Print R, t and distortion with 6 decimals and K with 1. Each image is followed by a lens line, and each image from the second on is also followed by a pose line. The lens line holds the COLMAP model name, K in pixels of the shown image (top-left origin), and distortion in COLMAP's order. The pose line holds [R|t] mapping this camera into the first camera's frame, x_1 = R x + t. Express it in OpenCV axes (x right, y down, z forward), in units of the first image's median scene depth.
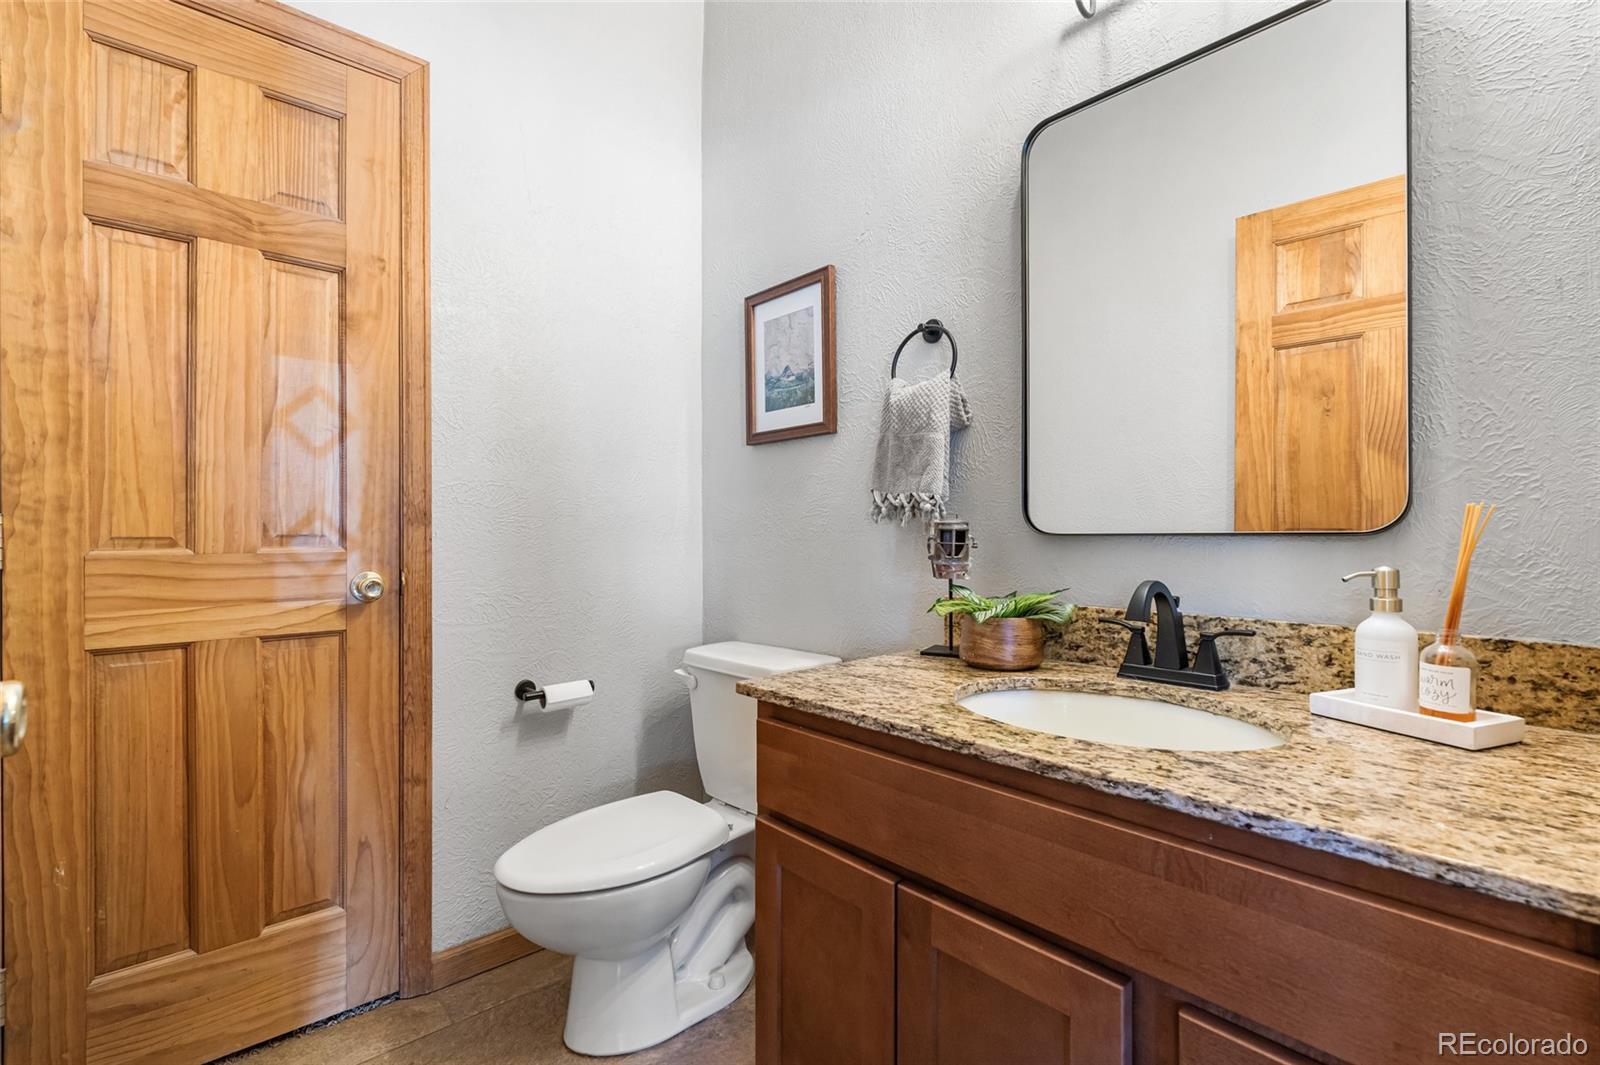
lens RADIAL K [[709.6, 0, 796.1], [0, 709.6, 534.9], [0, 0, 1]] dist [0.003683, -0.002168]
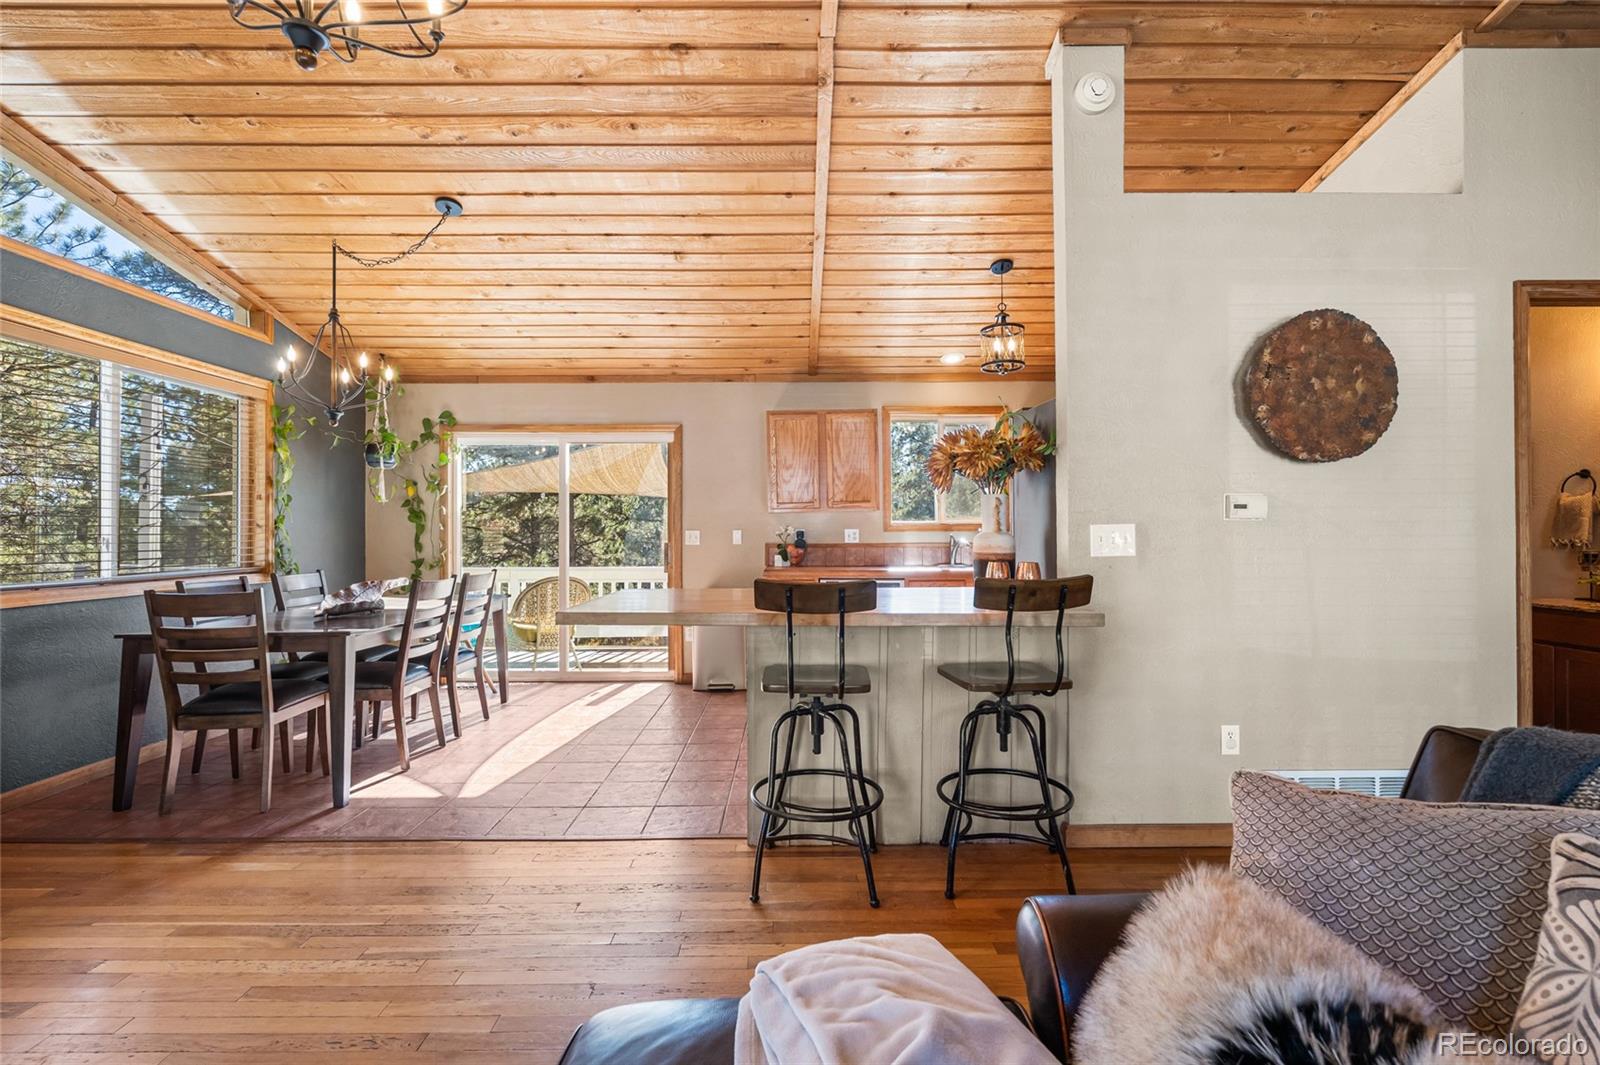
lens RADIAL K [[709.6, 0, 810.6], [0, 709.6, 529.4], [0, 0, 1]] dist [0.003683, -0.002168]
pose [[0.756533, -0.005334, -0.653933, -0.253406], [0.006094, 0.999981, -0.001107, -0.111044], [0.653927, -0.003148, 0.756551, -2.894725]]
